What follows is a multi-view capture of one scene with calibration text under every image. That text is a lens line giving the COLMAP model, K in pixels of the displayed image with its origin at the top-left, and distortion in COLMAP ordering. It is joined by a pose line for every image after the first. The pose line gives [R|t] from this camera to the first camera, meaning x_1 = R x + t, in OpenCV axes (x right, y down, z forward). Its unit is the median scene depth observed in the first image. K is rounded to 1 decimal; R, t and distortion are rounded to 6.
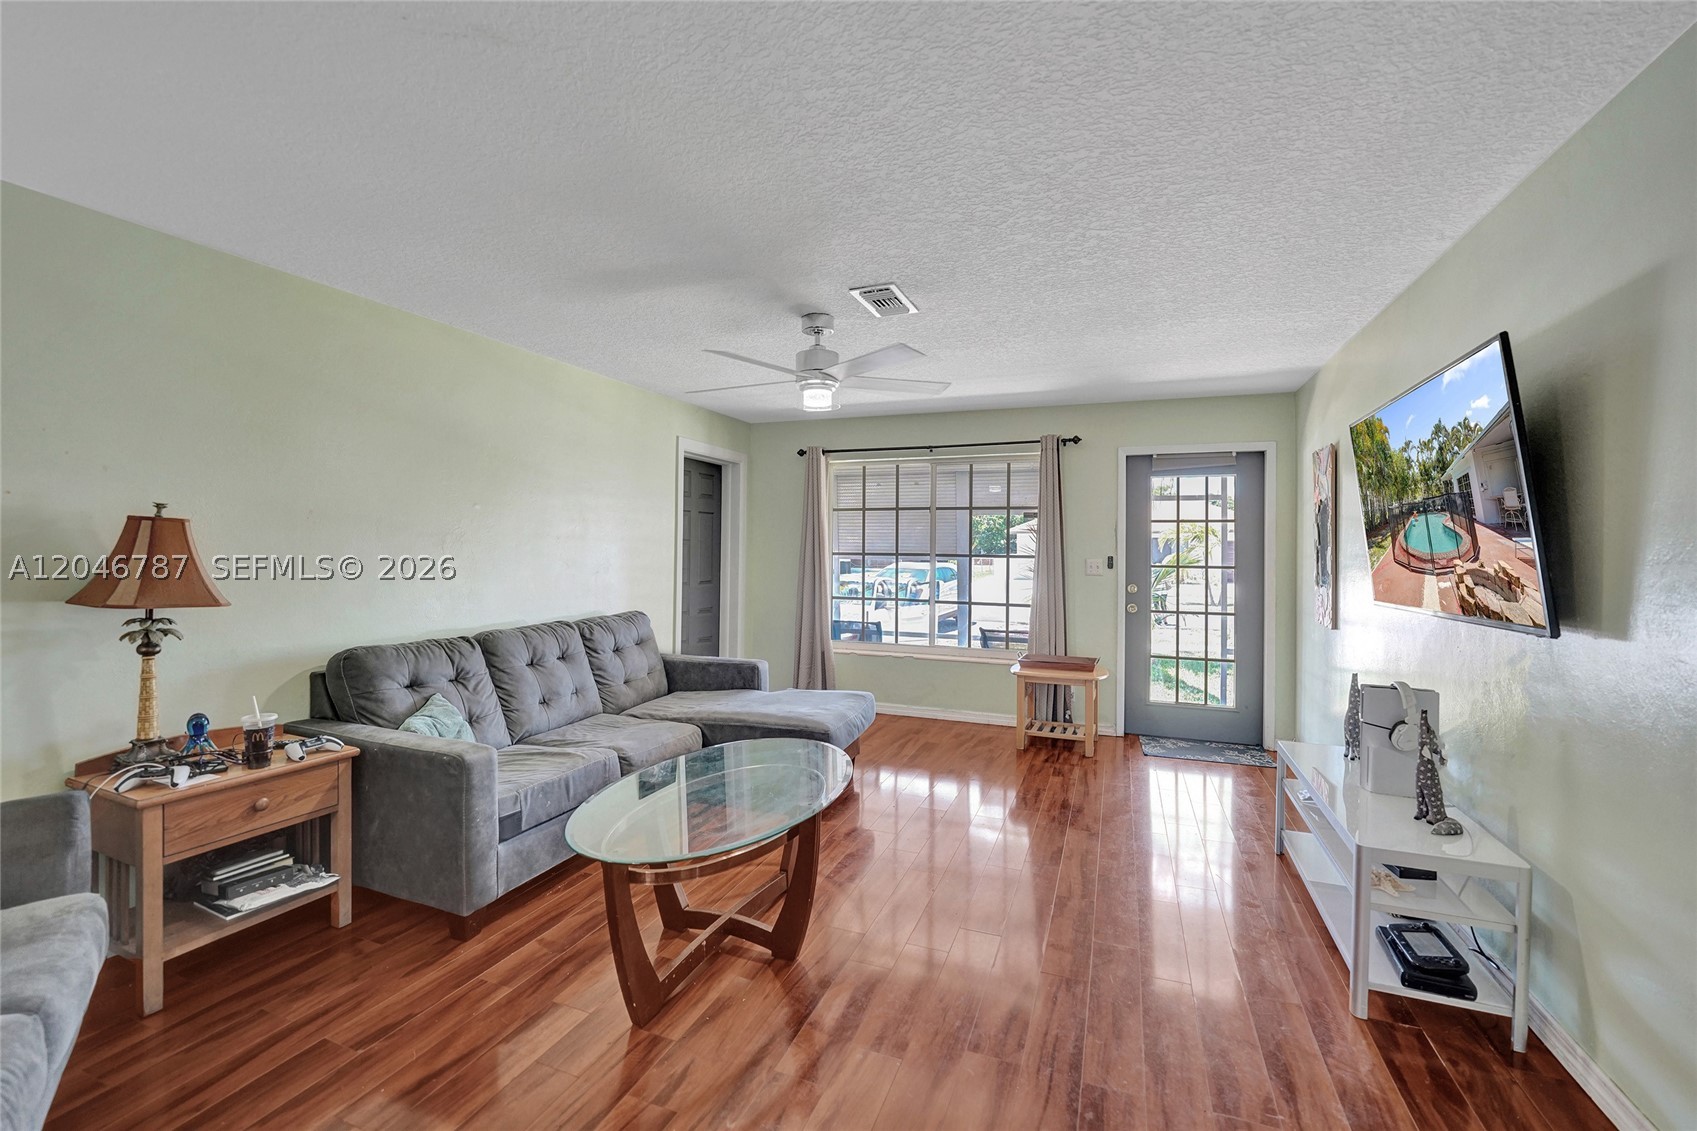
lens RADIAL K [[705.6, 0, 848.8], [0, 705.6, 533.0], [0, 0, 1]] dist [-0.020968, -0.000046]
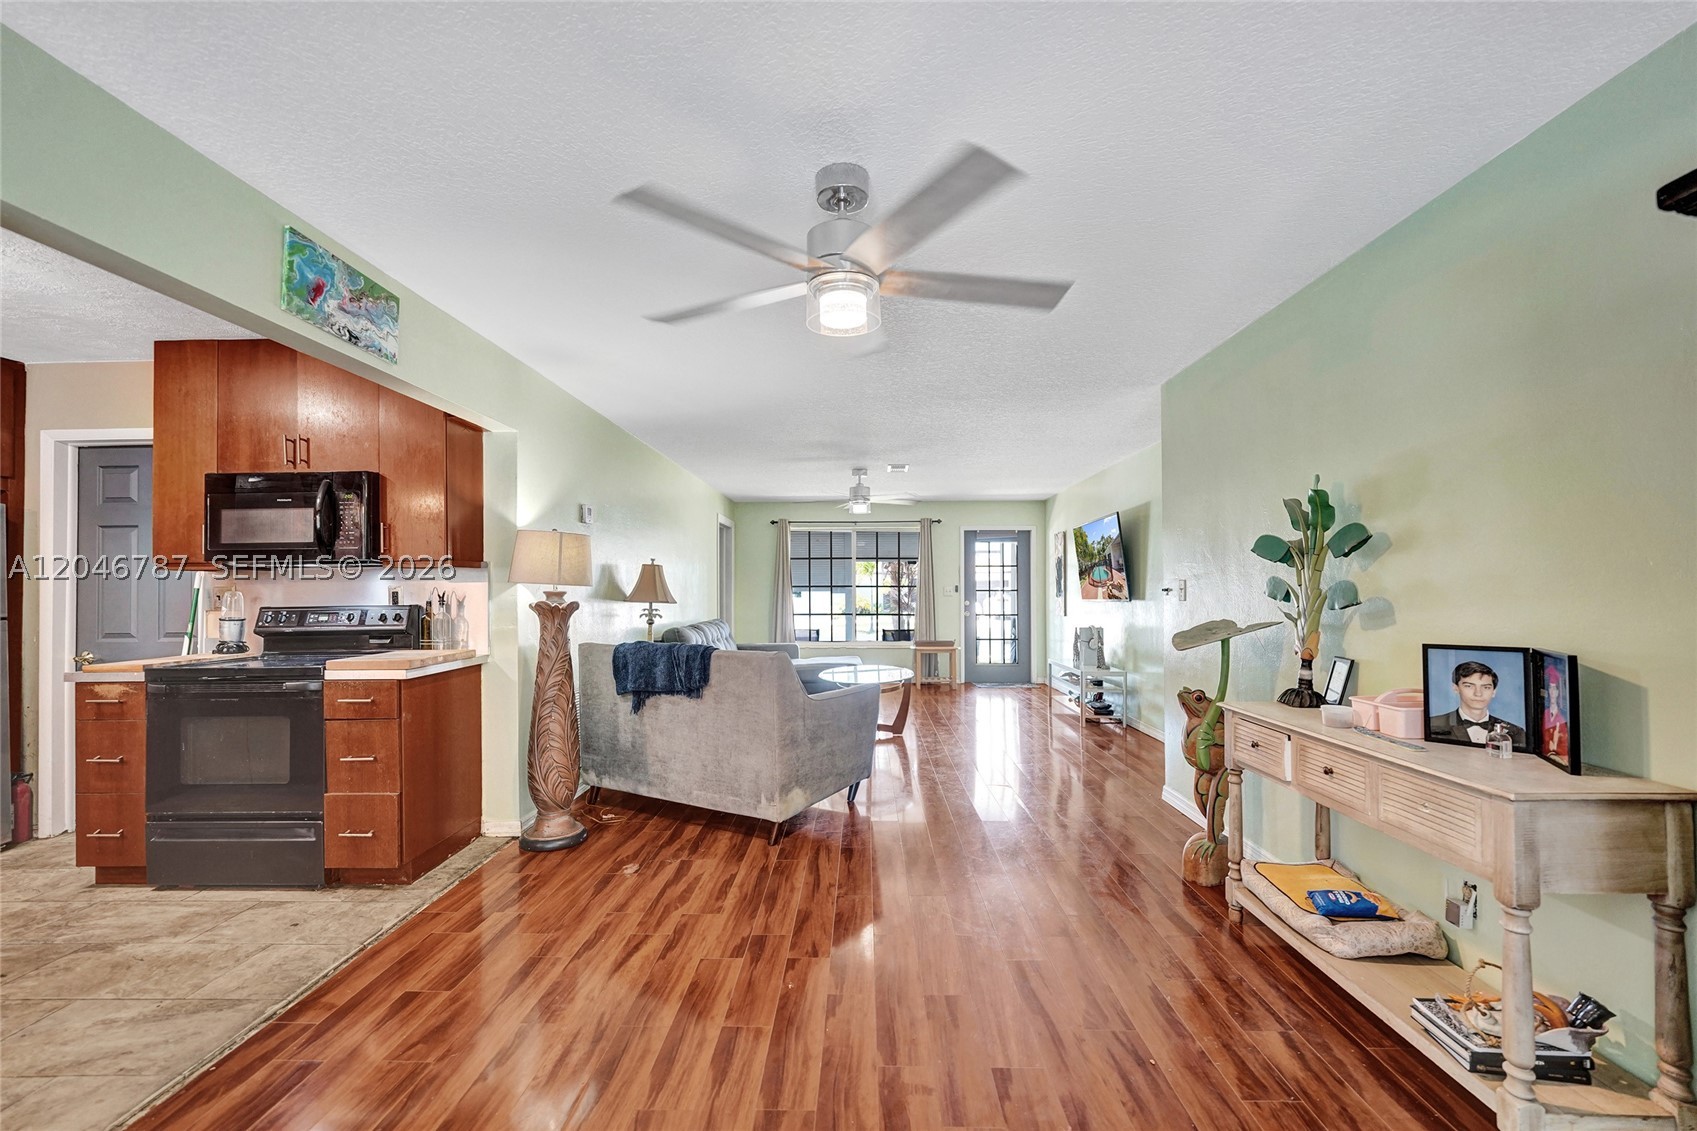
lens RADIAL K [[701.3, 0, 848.5], [0, 701.3, 565.5], [0, 0, 1]] dist [-0.001800, -0.000063]
pose [[0.940862, 0.003289, 0.338773, -1.133787], [0.001227, 0.999913, -0.013115, 0.010862], [-0.338787, 0.012756, 0.940777, -1.387205]]
